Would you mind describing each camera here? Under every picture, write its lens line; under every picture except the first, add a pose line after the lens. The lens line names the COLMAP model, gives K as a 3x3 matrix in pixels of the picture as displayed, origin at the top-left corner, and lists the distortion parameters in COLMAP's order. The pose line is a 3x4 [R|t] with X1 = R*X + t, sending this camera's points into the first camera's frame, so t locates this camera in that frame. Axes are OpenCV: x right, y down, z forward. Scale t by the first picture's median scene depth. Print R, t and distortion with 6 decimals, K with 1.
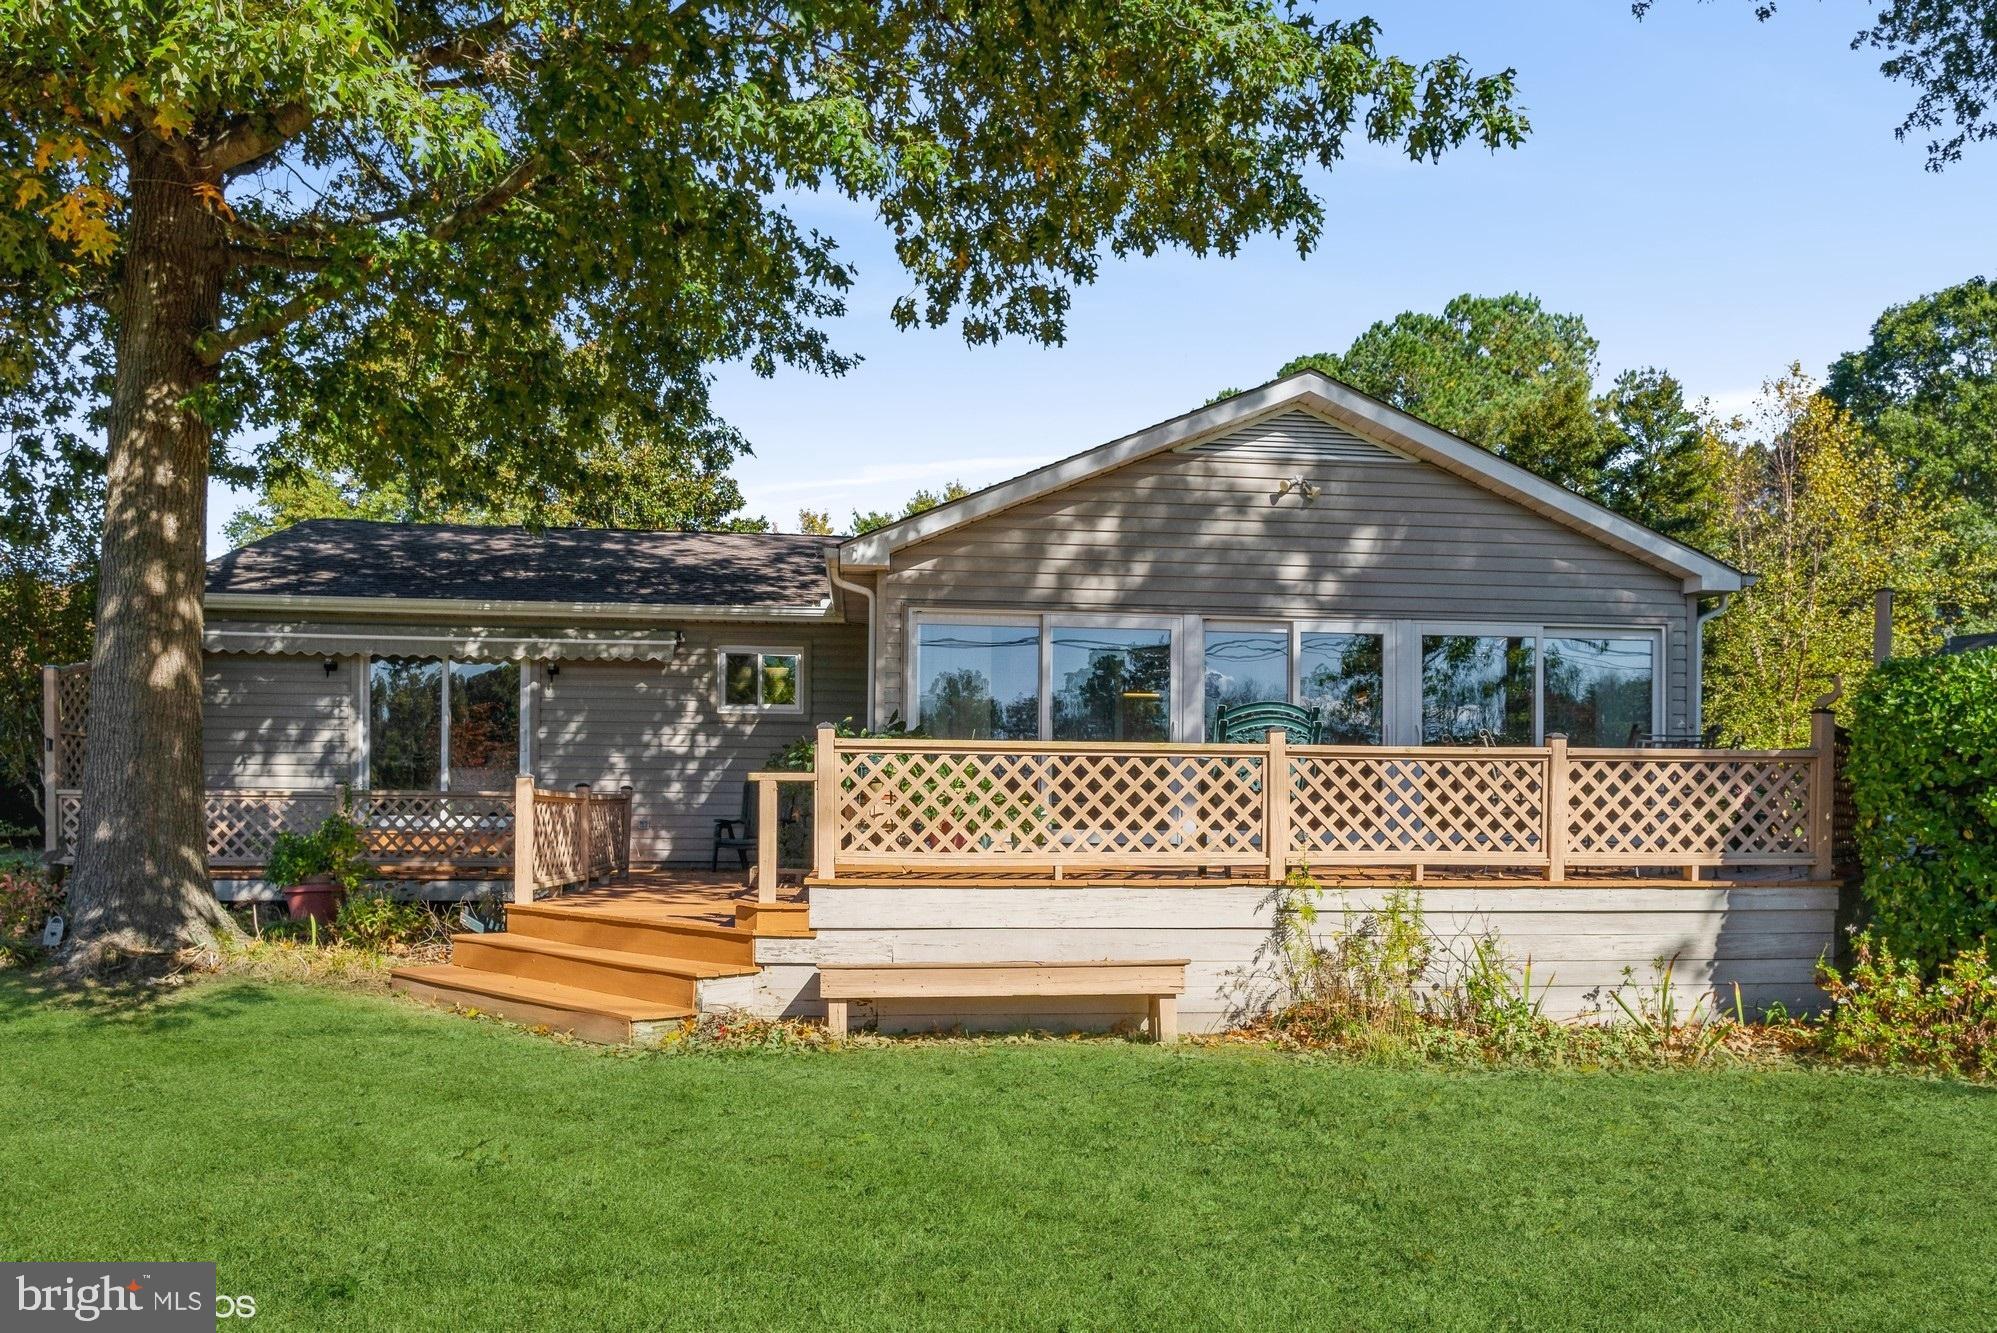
lens RADIAL K [[1394.3, 0, 825.7], [0, 1394.3, 729.8], [0, 0, 1]] dist [-0.055211, -0.001125]
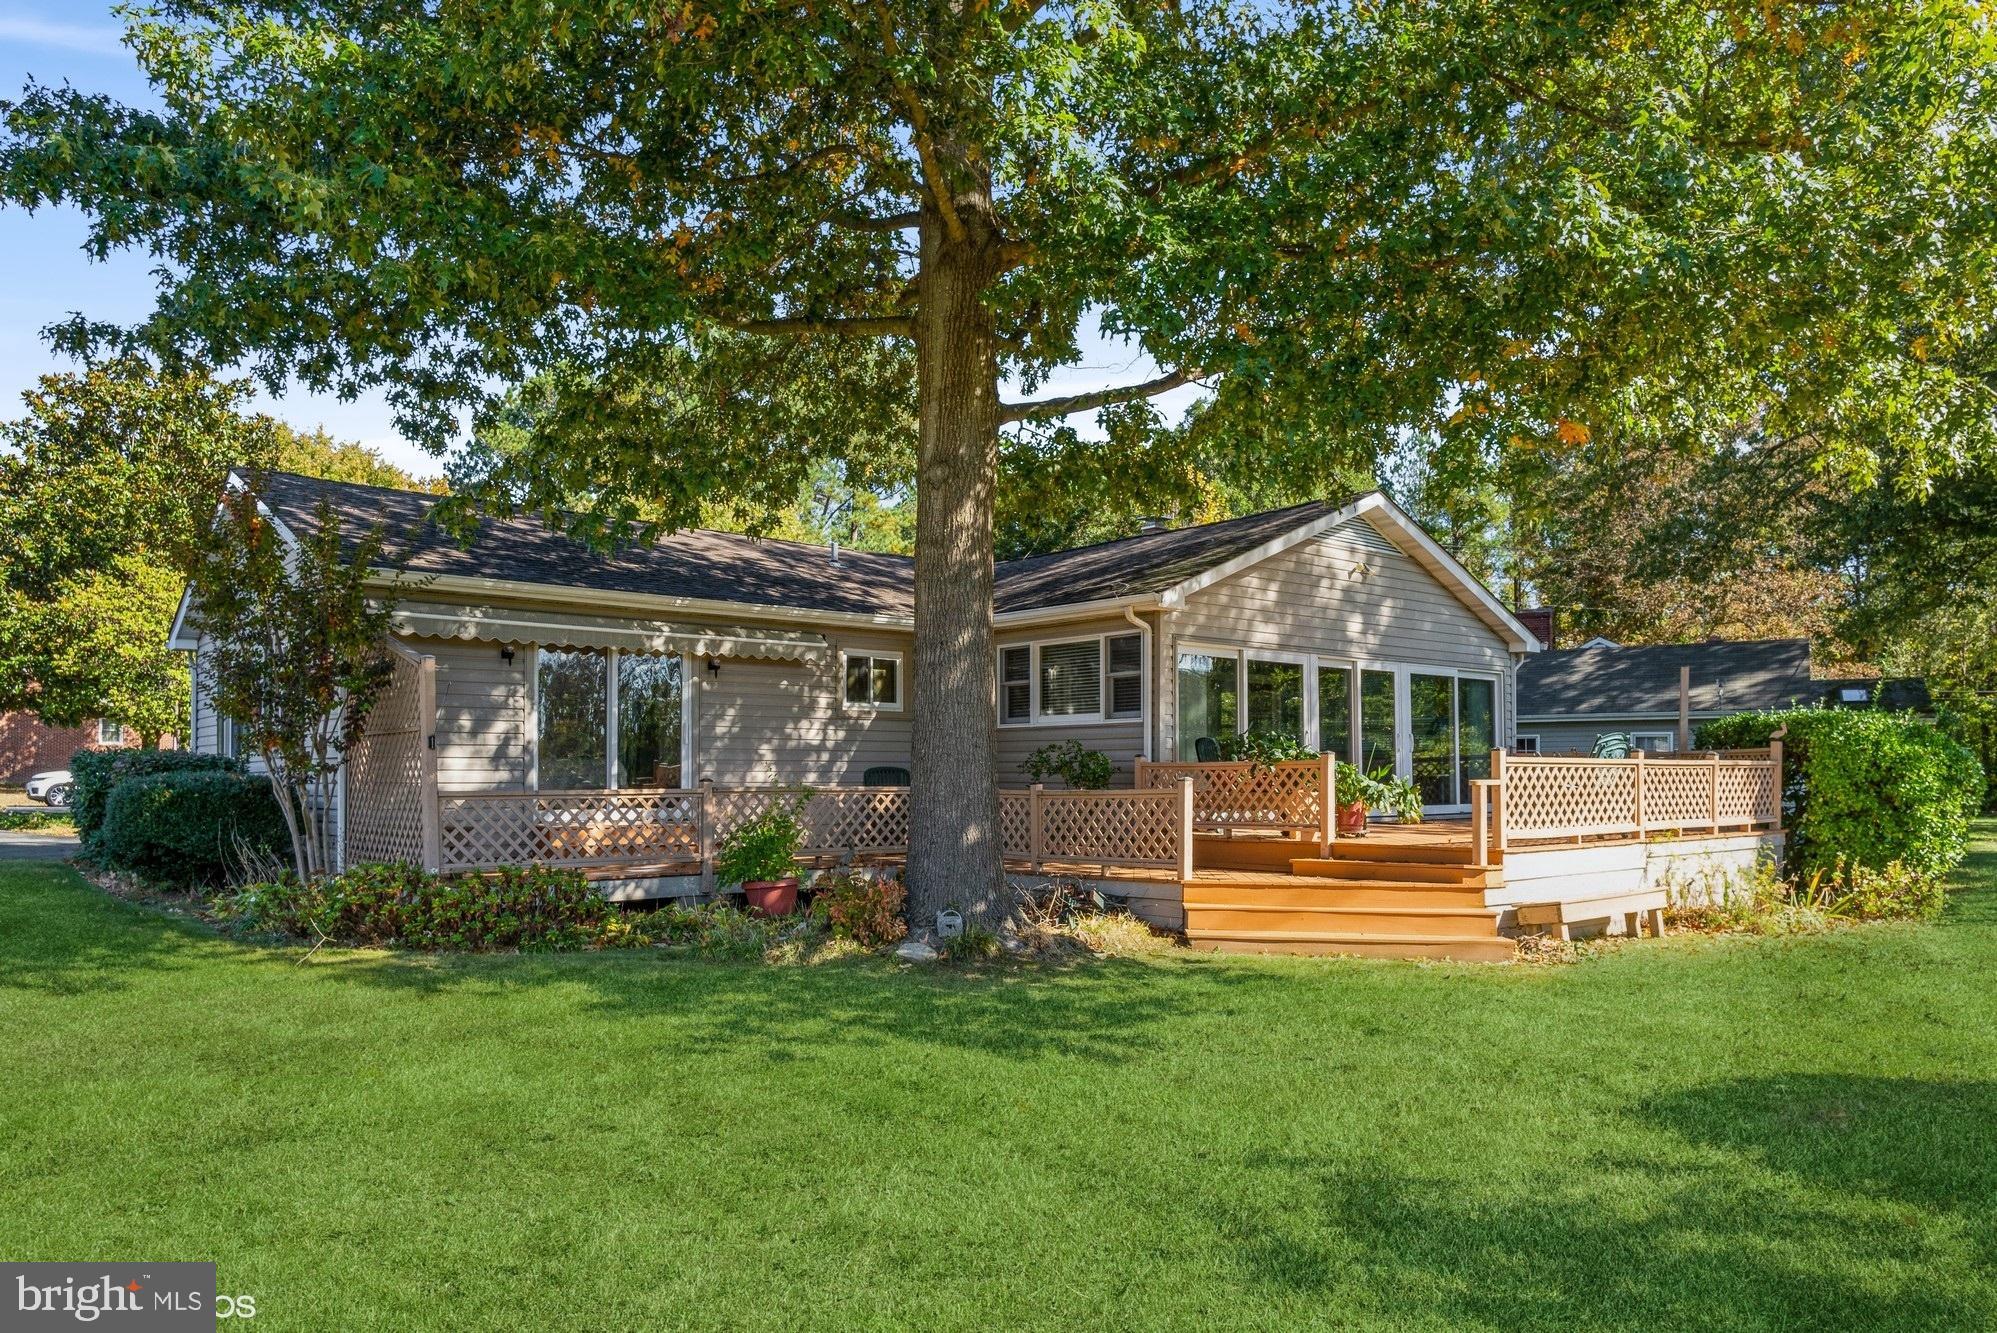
lens RADIAL K [[1361.9, 0, 1001.1], [0, 1361.9, 715.2], [0, 0, 1]] dist [0.000658, -0.003931]
pose [[0.817079, 0.013458, 0.576369, -0.619256], [-0.023205, 0.999685, 0.009554, -0.020585], [-0.576059, -0.021180, 0.817134, 0.036327]]
